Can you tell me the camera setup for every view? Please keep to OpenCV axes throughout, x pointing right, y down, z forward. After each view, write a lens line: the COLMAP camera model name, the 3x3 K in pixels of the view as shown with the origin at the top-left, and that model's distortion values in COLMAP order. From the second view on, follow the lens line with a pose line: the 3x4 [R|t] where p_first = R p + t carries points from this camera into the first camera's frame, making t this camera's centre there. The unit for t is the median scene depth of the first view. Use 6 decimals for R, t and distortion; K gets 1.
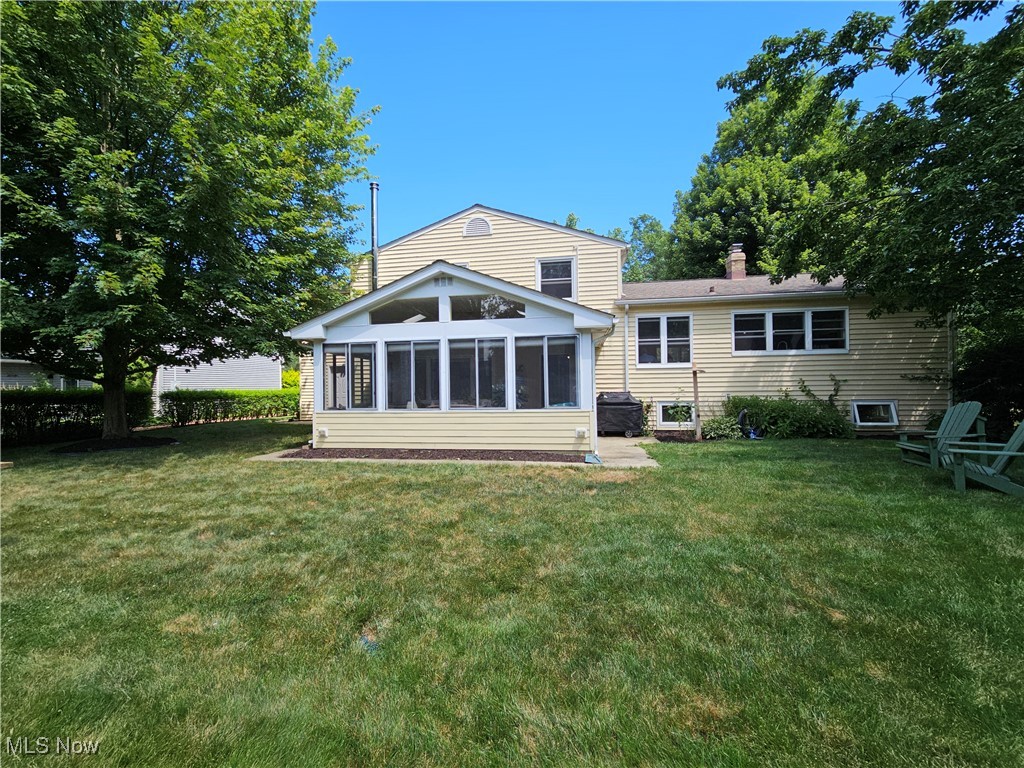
lens RADIAL K [[424.9, 0, 505.3], [0, 424.9, 383.5], [0, 0, 1]] dist [0.003261, 0.000426]
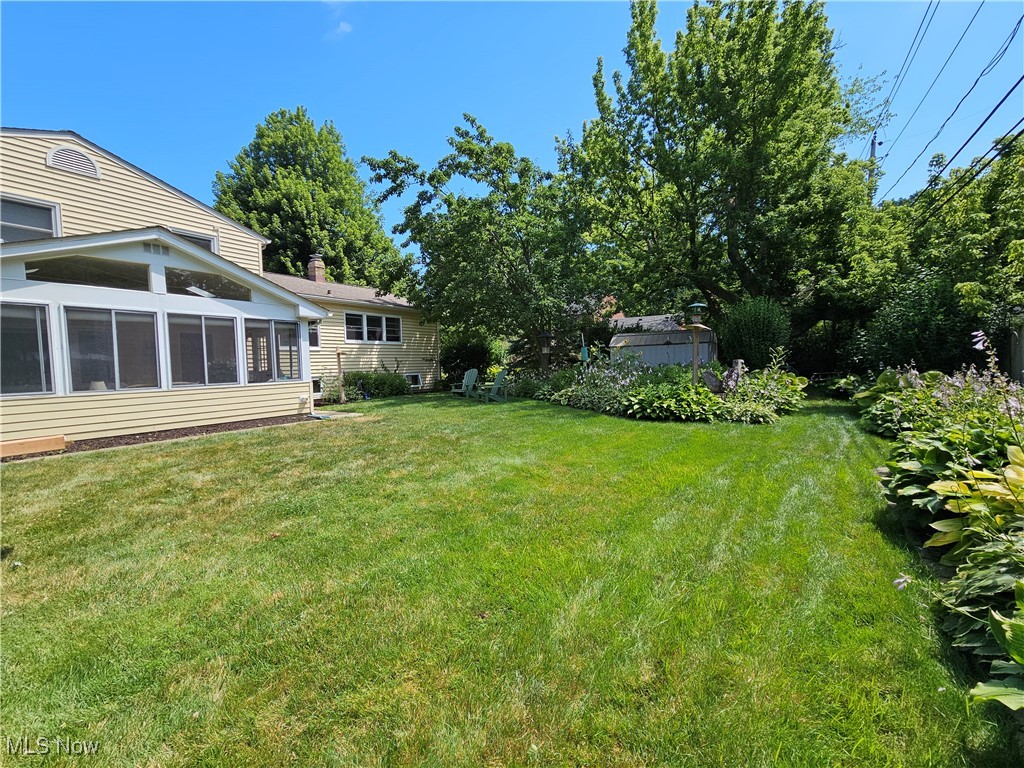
lens RADIAL K [[424.9, 0, 505.3], [0, 424.9, 383.5], [0, 0, 1]] dist [0.003261, 0.000426]
pose [[0.415500, -0.041017, 0.908668, -0.583811], [0.008756, 0.999117, 0.041096, 0.016826], [-0.909551, -0.009118, 0.415493, -0.062971]]
